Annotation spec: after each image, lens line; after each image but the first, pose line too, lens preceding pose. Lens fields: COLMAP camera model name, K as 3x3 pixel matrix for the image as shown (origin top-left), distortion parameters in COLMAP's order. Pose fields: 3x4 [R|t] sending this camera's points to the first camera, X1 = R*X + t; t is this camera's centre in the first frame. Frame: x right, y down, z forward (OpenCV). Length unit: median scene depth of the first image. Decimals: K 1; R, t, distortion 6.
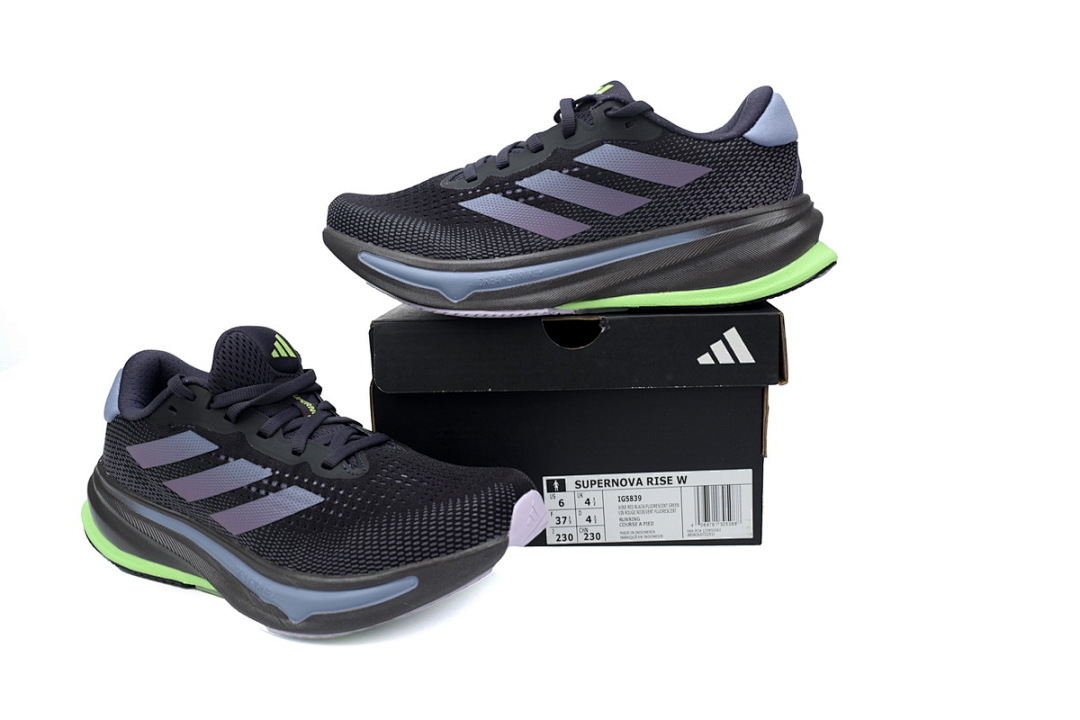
lens RADIAL K [[868.3, 0, 540.0], [0, 868.3, 360.0], [0, 0, 1]] dist [0.046410, 0.000645]
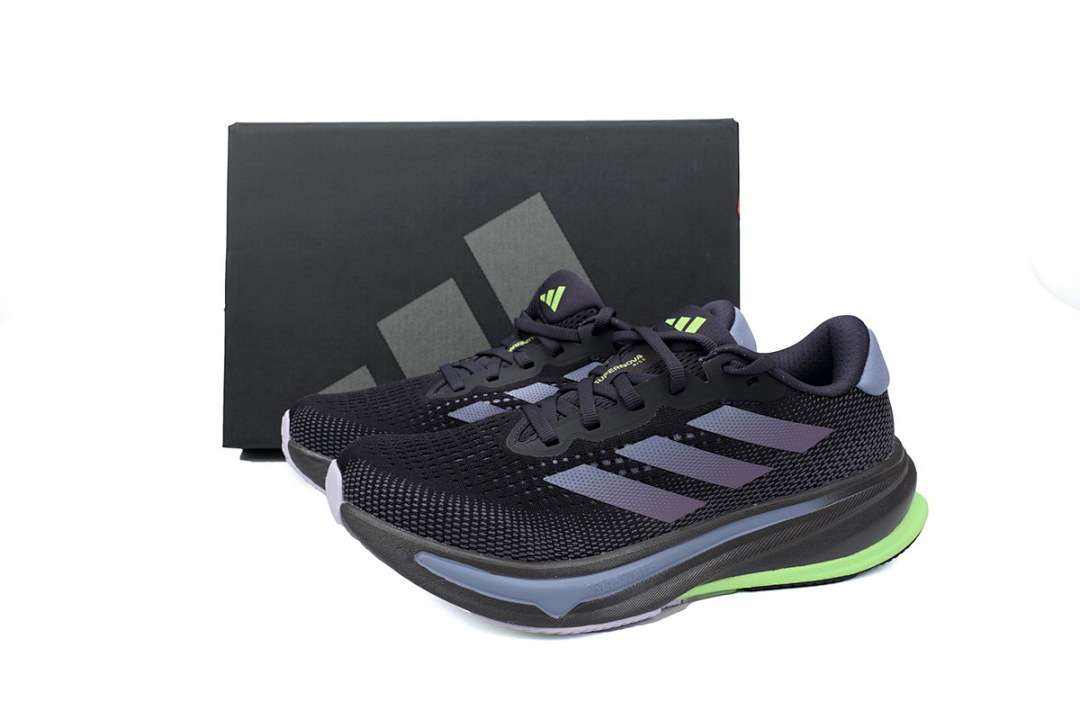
lens RADIAL K [[868.3, 0, 540.0], [0, 868.3, 360.0], [0, 0, 1]] dist [0.046410, 0.000645]
pose [[0.945334, -0.026830, 0.324998, -0.354462], [0.024204, 0.999634, 0.012121, -0.302673], [-0.325204, -0.003592, 0.945637, 0.273734]]
